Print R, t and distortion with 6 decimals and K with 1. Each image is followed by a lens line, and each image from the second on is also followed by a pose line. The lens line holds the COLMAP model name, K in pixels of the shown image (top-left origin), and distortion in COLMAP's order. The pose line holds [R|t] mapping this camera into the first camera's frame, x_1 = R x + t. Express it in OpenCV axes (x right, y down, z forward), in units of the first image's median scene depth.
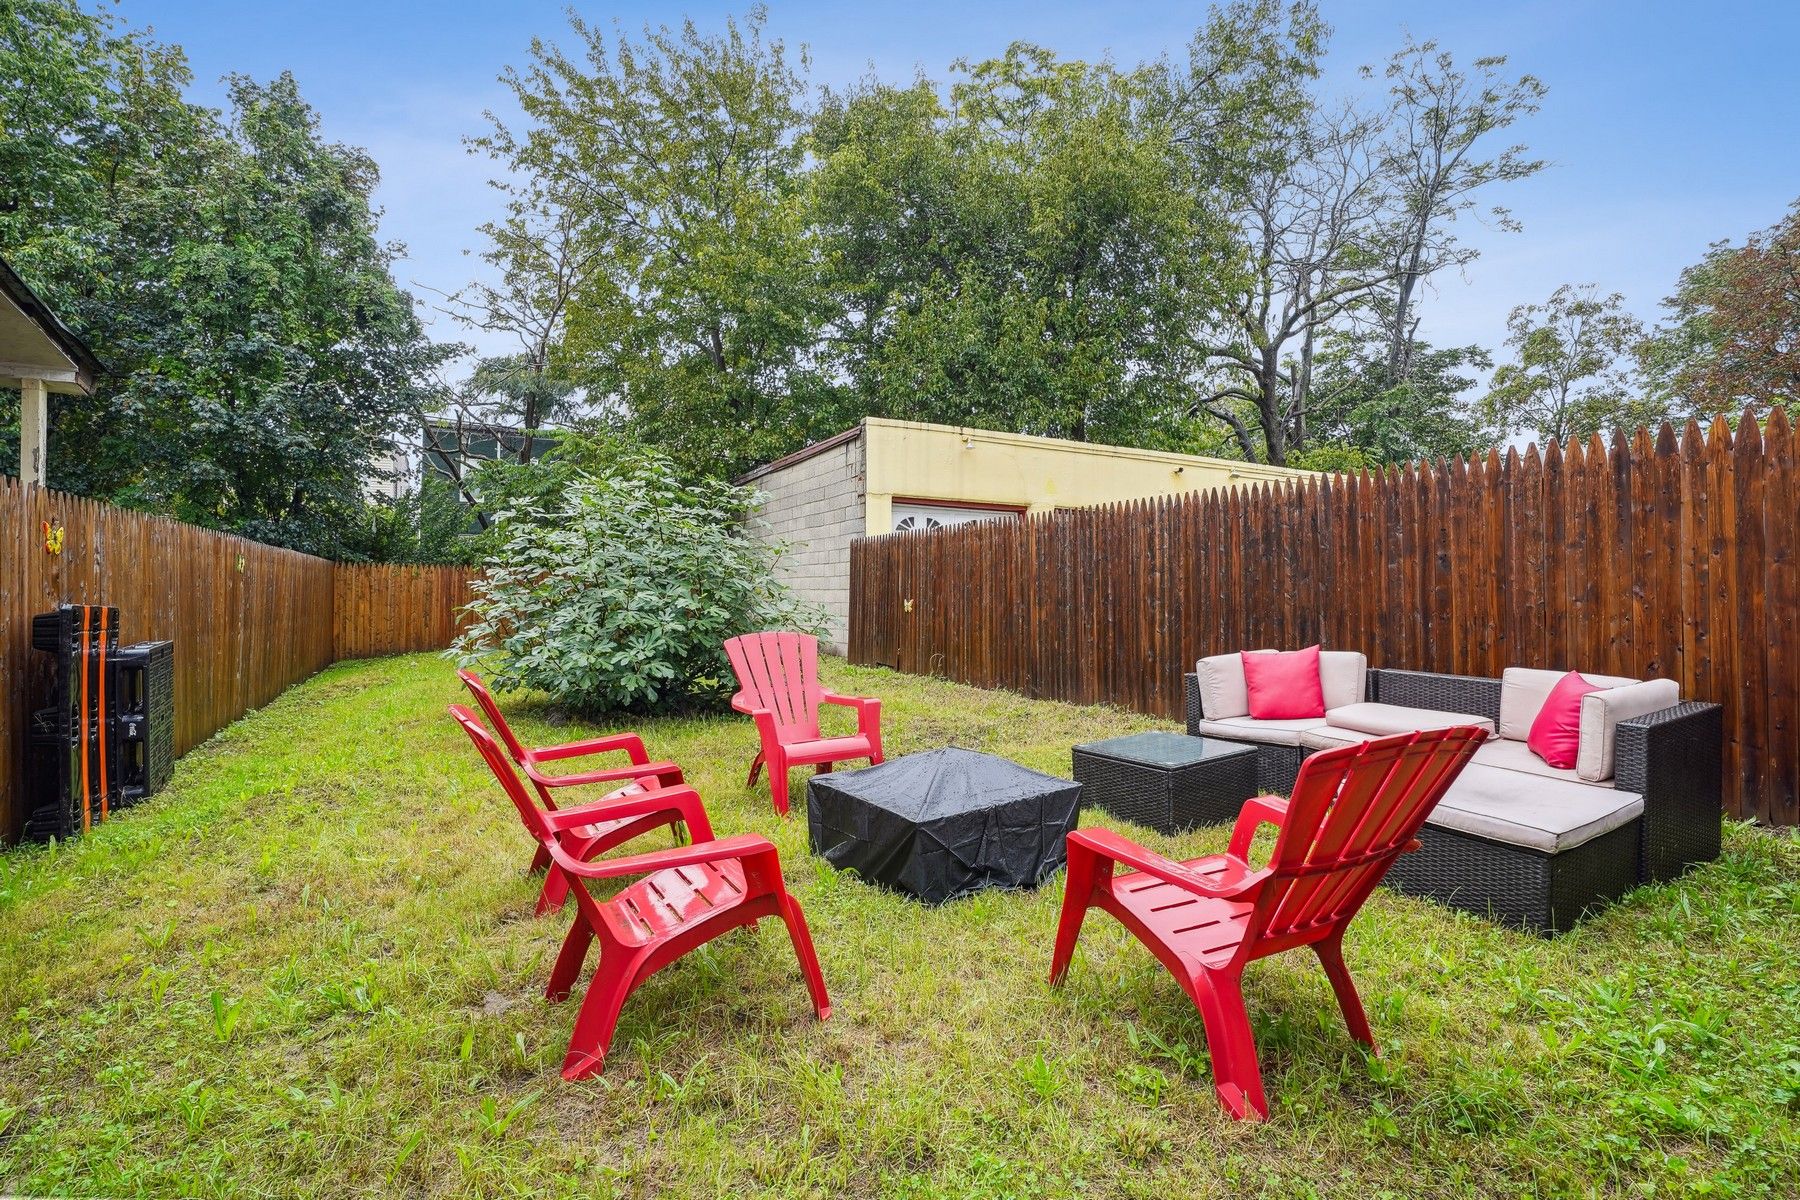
lens RADIAL K [[846.1, 0, 898.9], [0, 846.1, 582.0], [0, 0, 1]] dist [-0.066410, 0.030798]
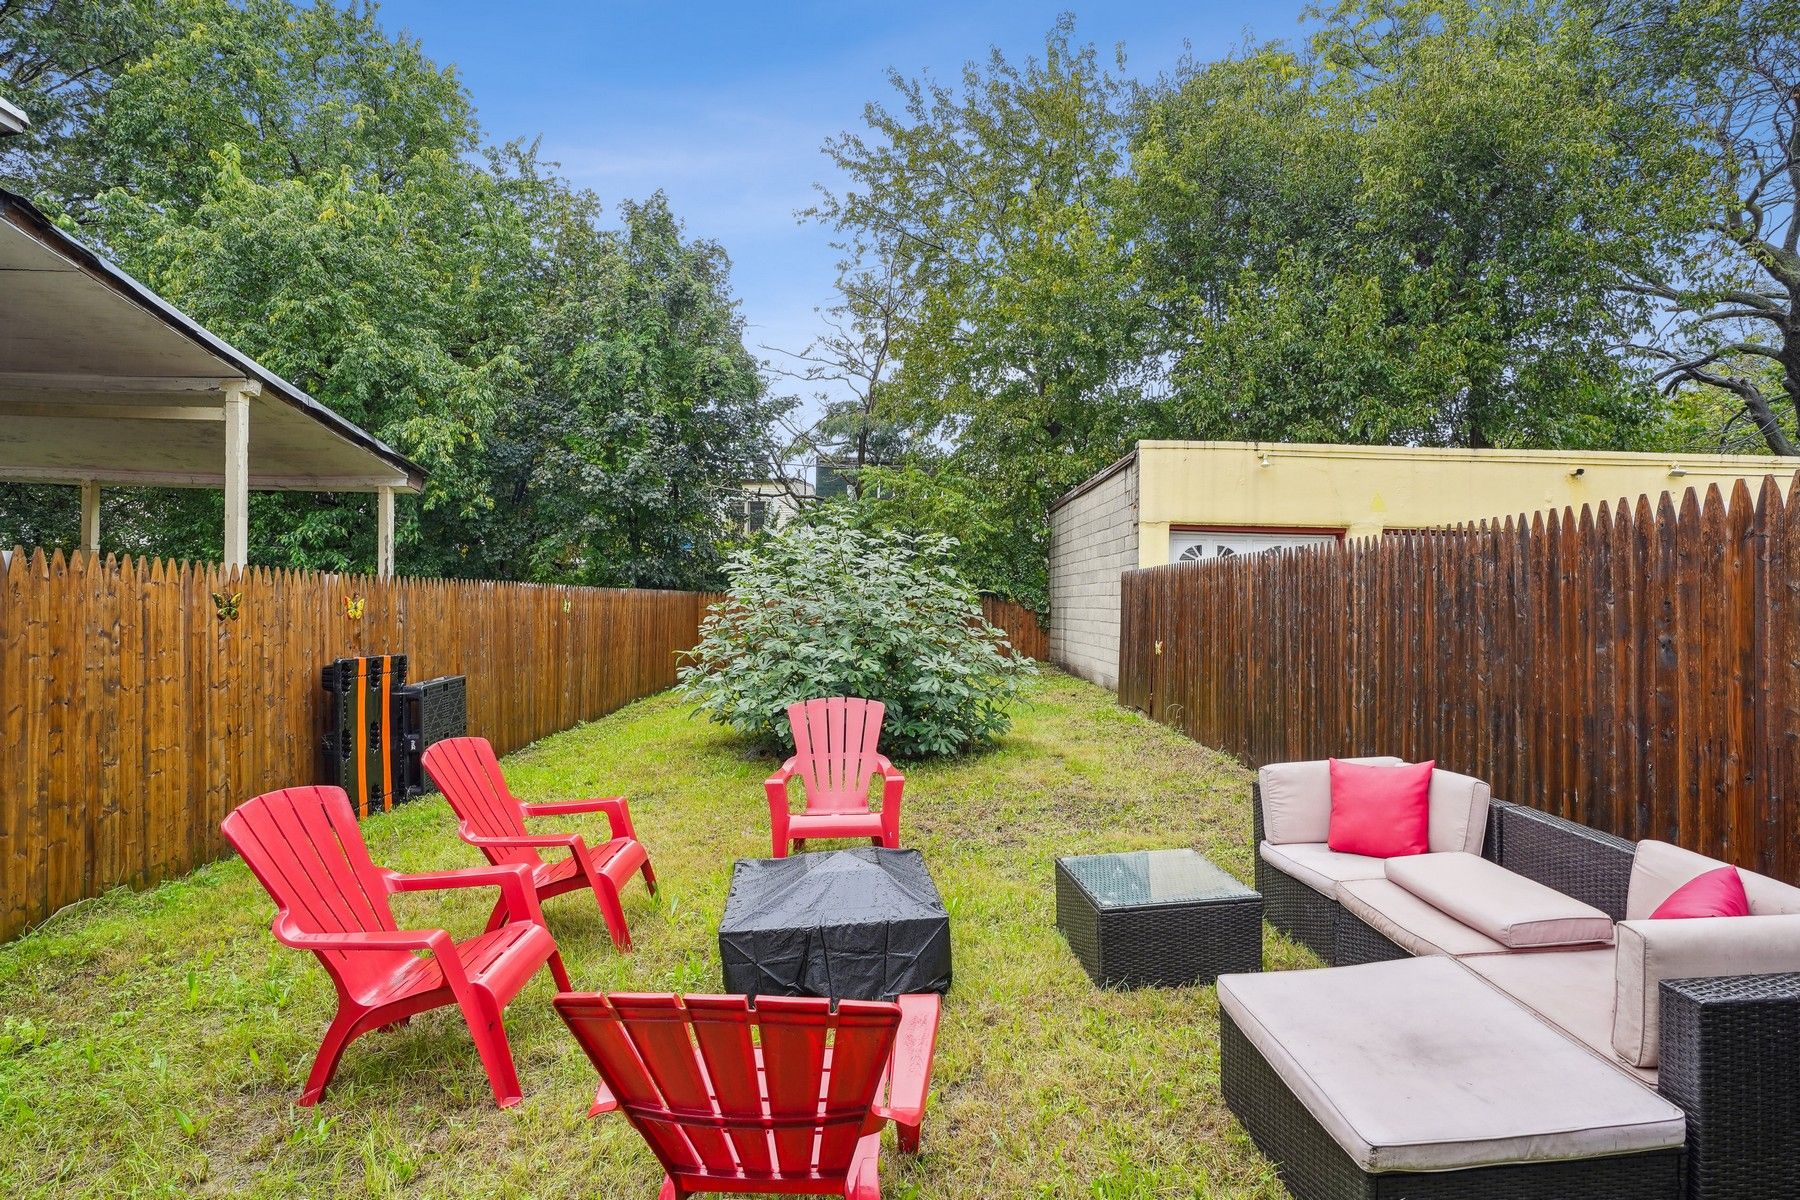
lens RADIAL K [[852.3, 0, 905.8], [0, 852.3, 608.1], [0, 0, 1]] dist [-0.065691, 0.031852]
pose [[0.894157, 0.007380, -0.447692, 0.151598], [-0.000066, 0.999866, 0.016349, -0.025879], [0.447753, -0.014589, 0.894038, 0.049794]]
